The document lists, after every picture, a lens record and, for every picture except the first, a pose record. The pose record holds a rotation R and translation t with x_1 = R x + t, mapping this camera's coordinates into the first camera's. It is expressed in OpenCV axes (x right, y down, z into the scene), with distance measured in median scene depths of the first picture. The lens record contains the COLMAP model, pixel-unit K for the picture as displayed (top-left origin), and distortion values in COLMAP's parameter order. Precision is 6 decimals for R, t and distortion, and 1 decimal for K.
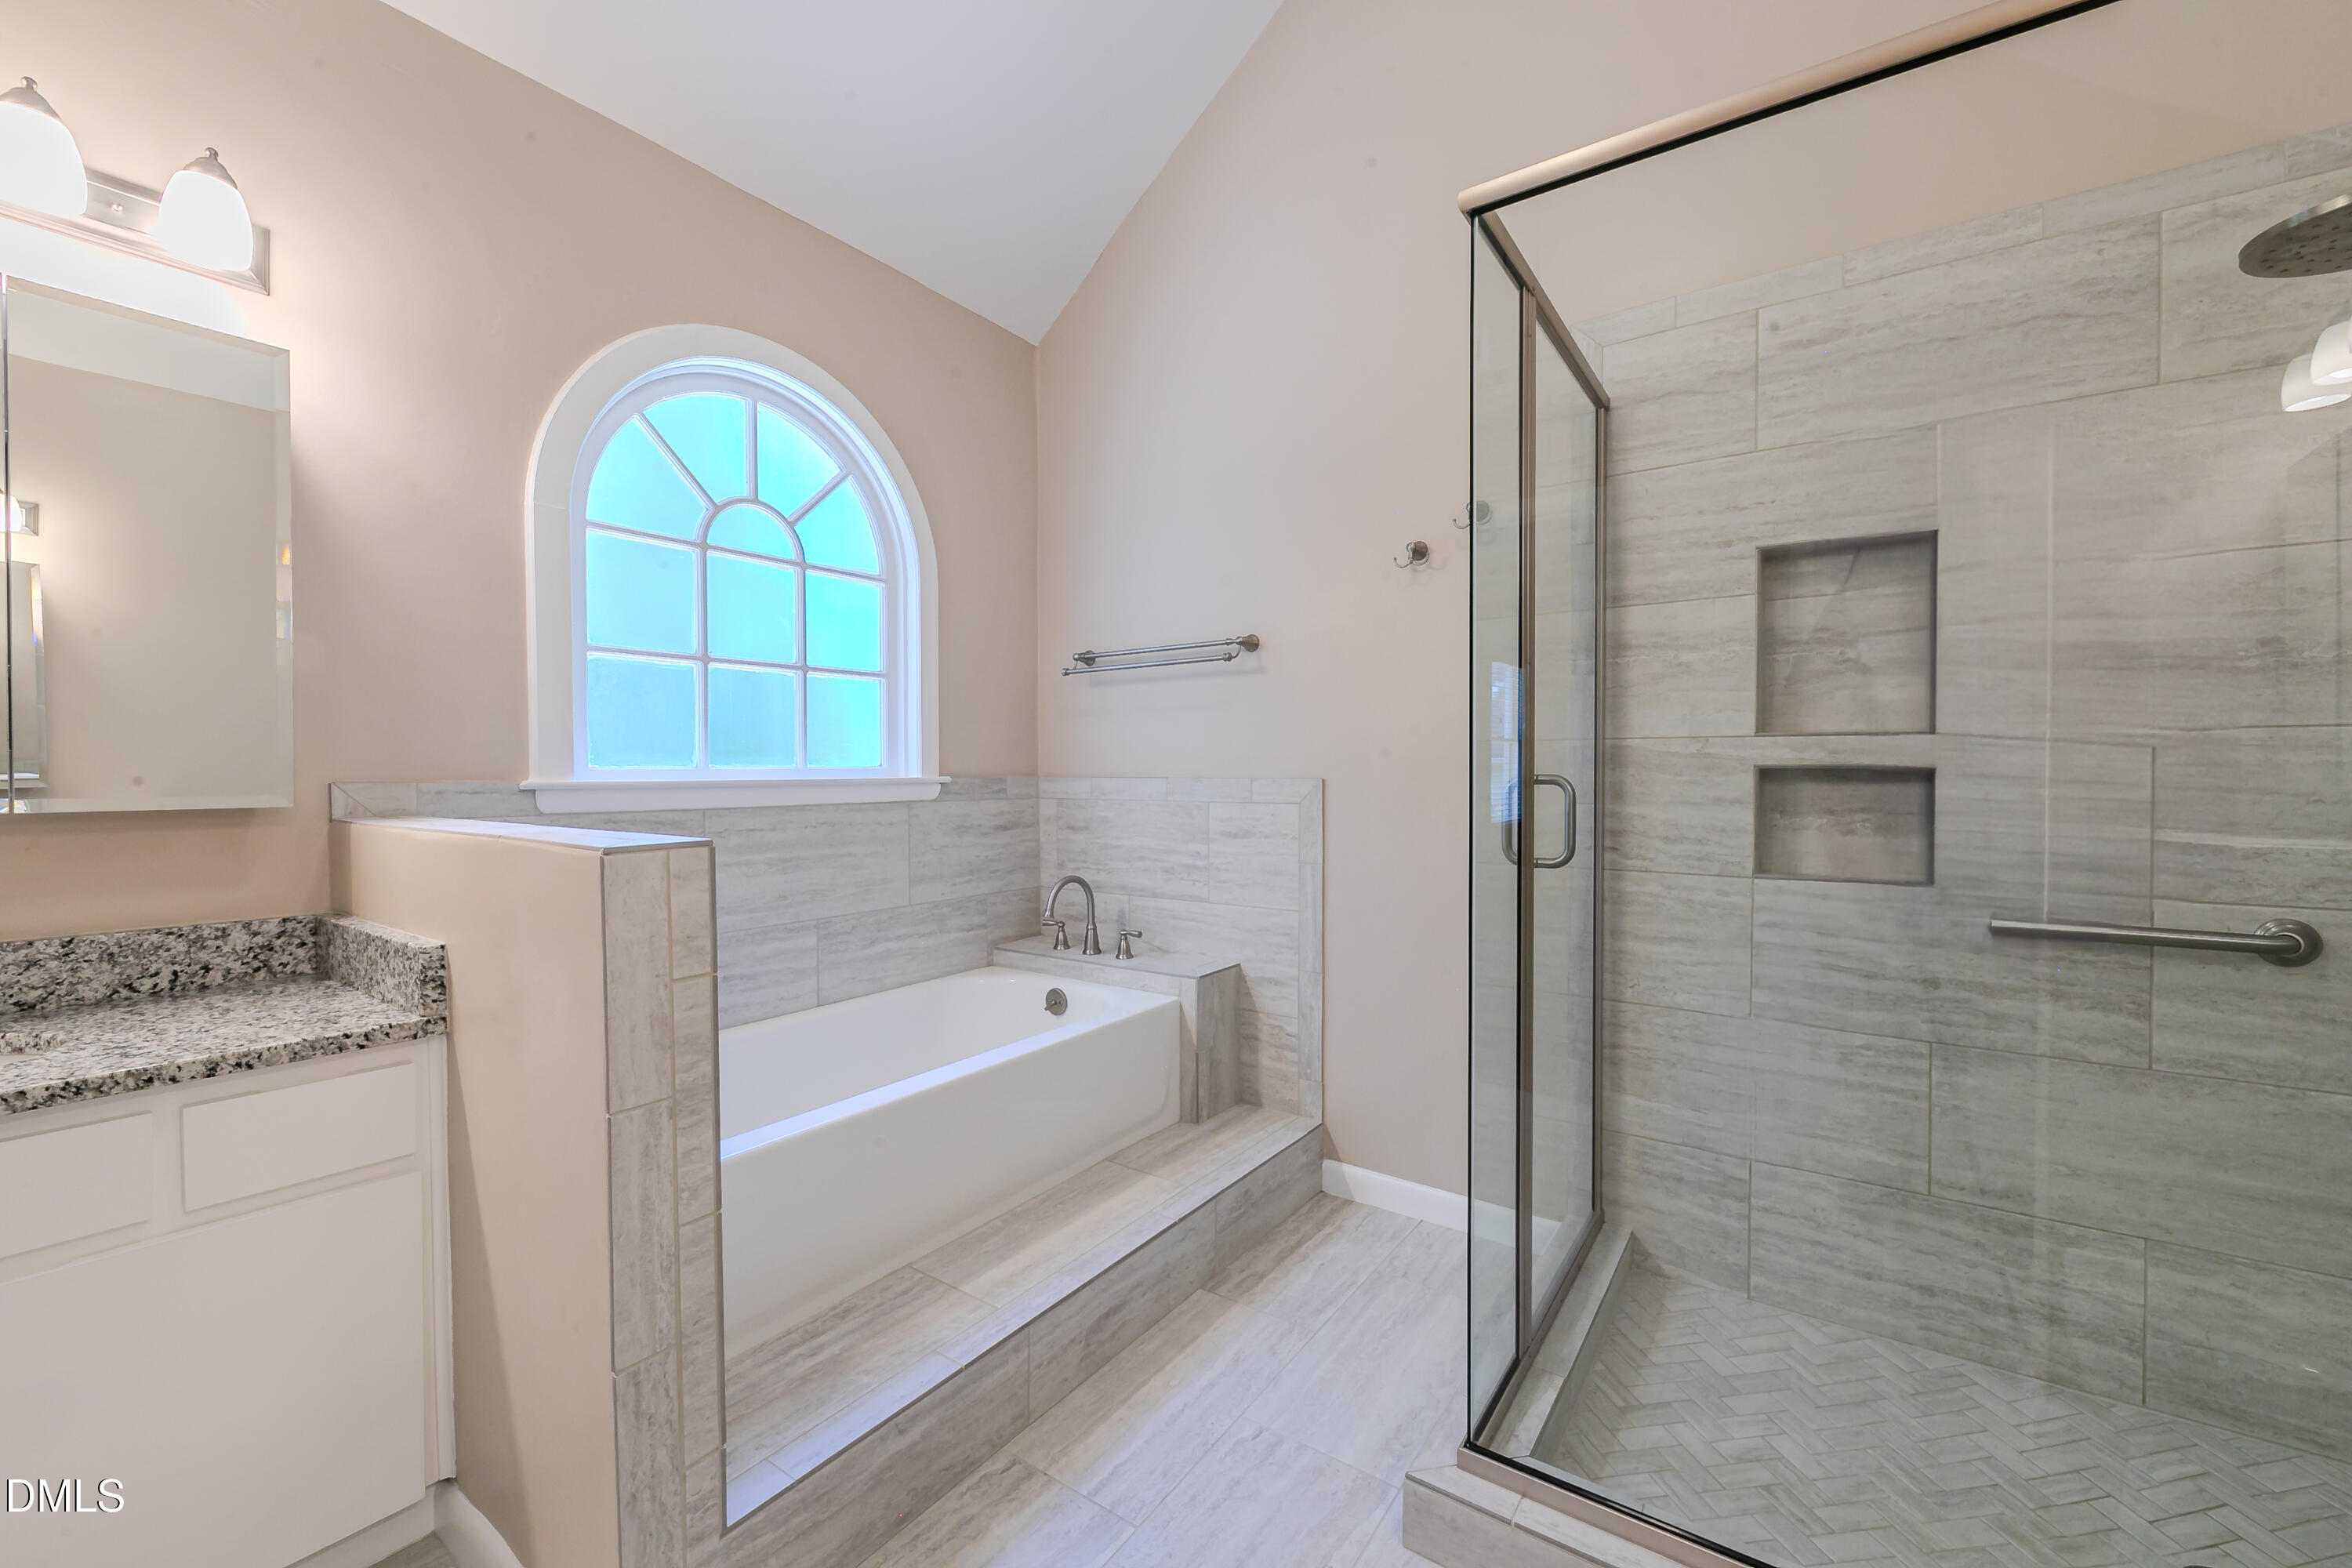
lens RADIAL K [[942.2, 0, 1169.3], [0, 942.2, 782.8], [0, 0, 1]] dist [-0.002791, -0.001533]
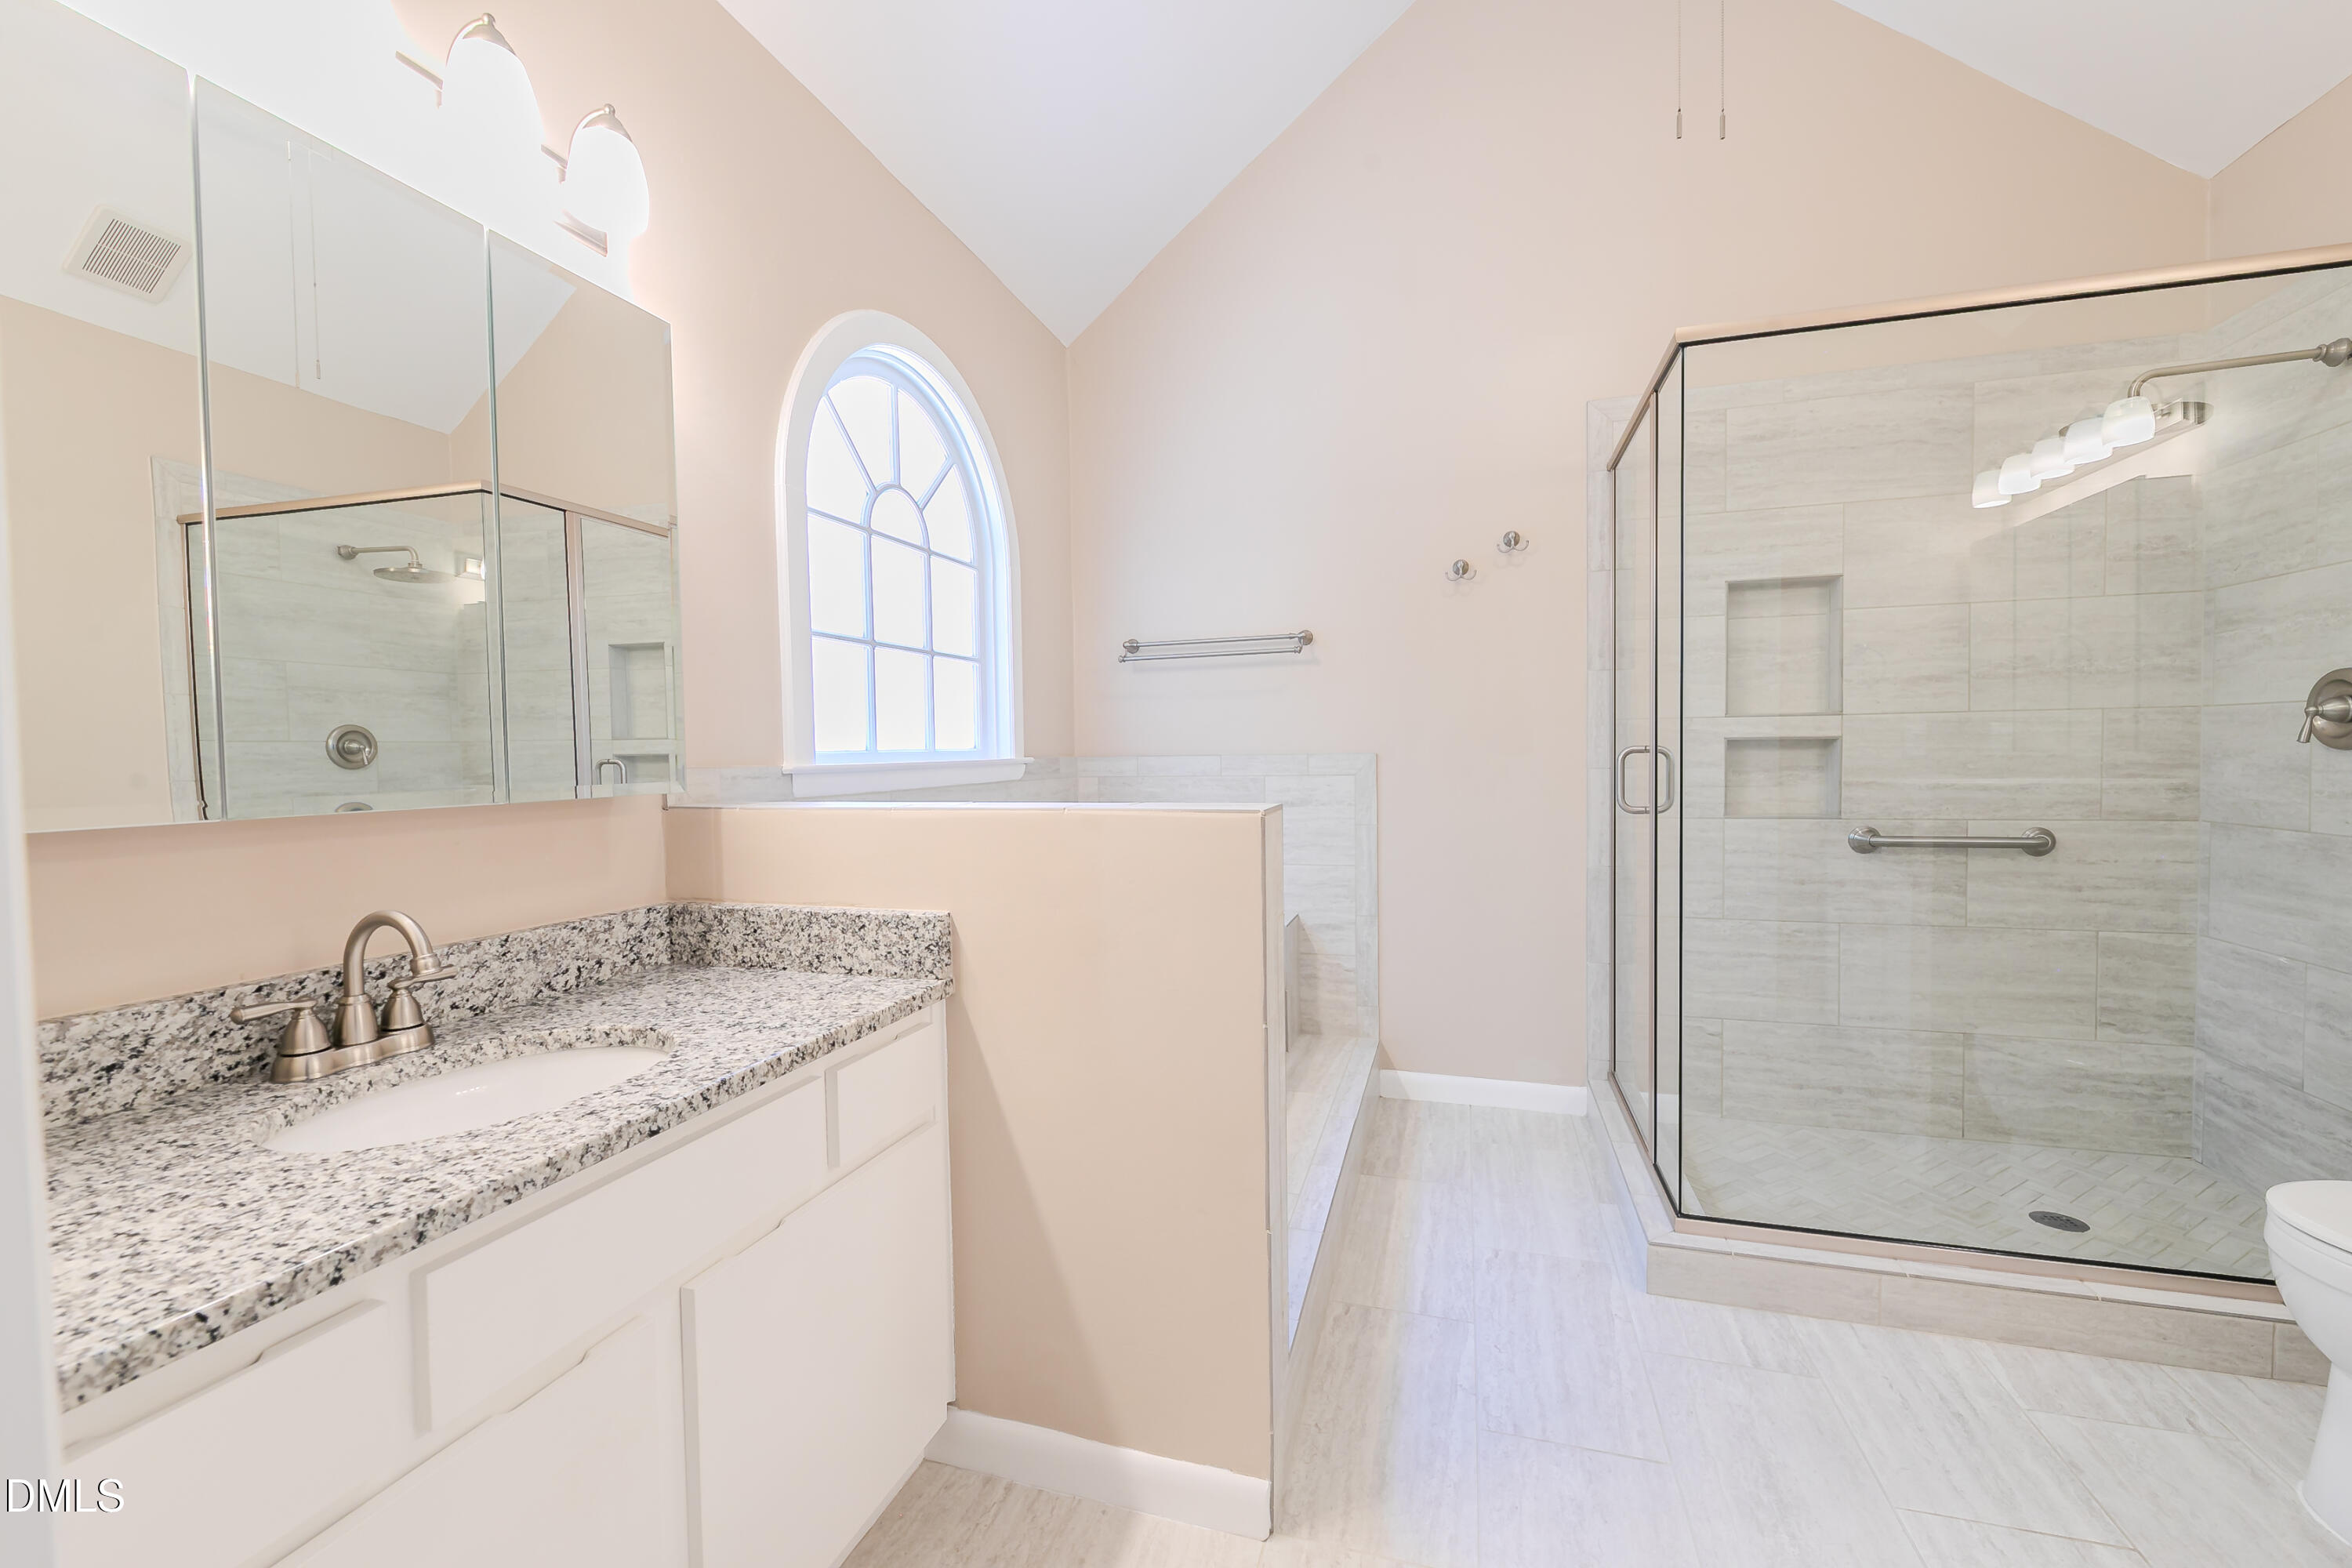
lens RADIAL K [[942.2, 0, 1187.8], [0, 942.2, 782.6], [0, 0, 1]] dist [-0.002791, -0.001533]
pose [[0.949469, -0.024494, 0.312903, -0.609878], [0.018526, 0.999586, 0.022032, 0.002616], [-0.313313, -0.015121, 0.949530, -0.082157]]
